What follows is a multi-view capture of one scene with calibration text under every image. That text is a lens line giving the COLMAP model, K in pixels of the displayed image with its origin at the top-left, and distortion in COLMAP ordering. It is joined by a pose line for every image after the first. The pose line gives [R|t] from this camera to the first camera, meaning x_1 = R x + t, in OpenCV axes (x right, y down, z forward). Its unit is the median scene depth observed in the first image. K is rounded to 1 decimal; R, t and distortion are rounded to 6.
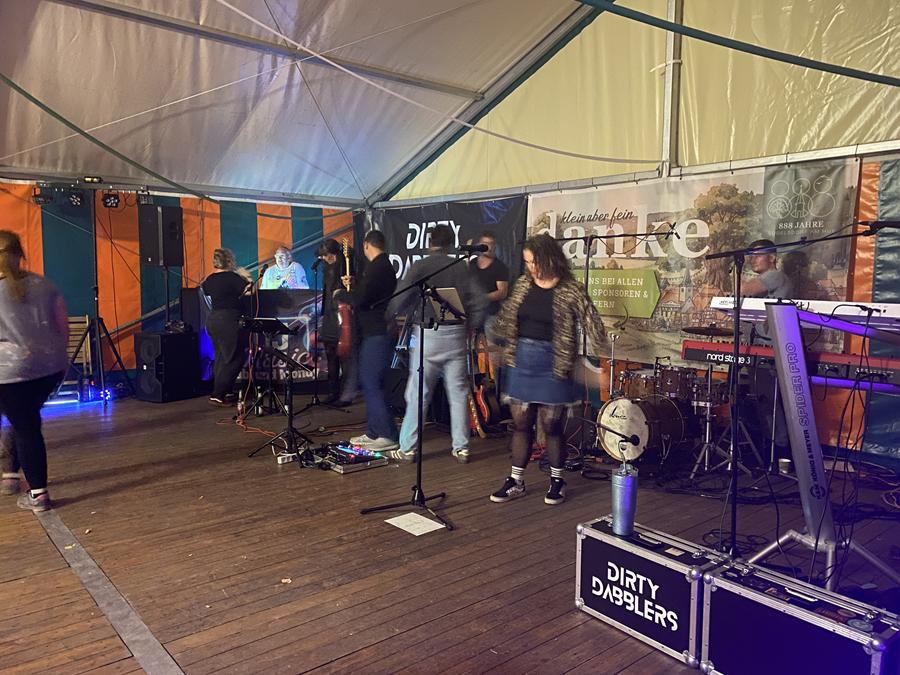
lens RADIAL K [[694.4, 0, 444.1], [0, 694.4, 342.8], [0, 0, 1]] dist [0.034494, -0.045081]
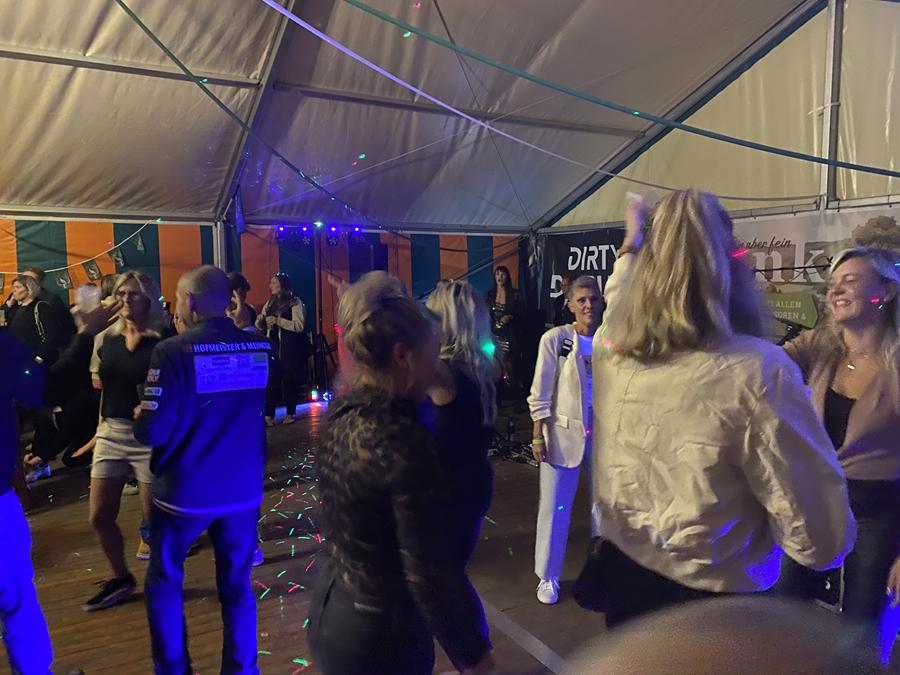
lens RADIAL K [[694.4, 0, 438.2], [0, 694.4, 340.3], [0, 0, 1]] dist [0.034494, -0.045081]
pose [[0.980501, 0.004566, -0.196461, -0.056936], [-0.006359, 0.999944, -0.008496, -0.018760], [0.196411, 0.009579, 0.980475, -0.185726]]
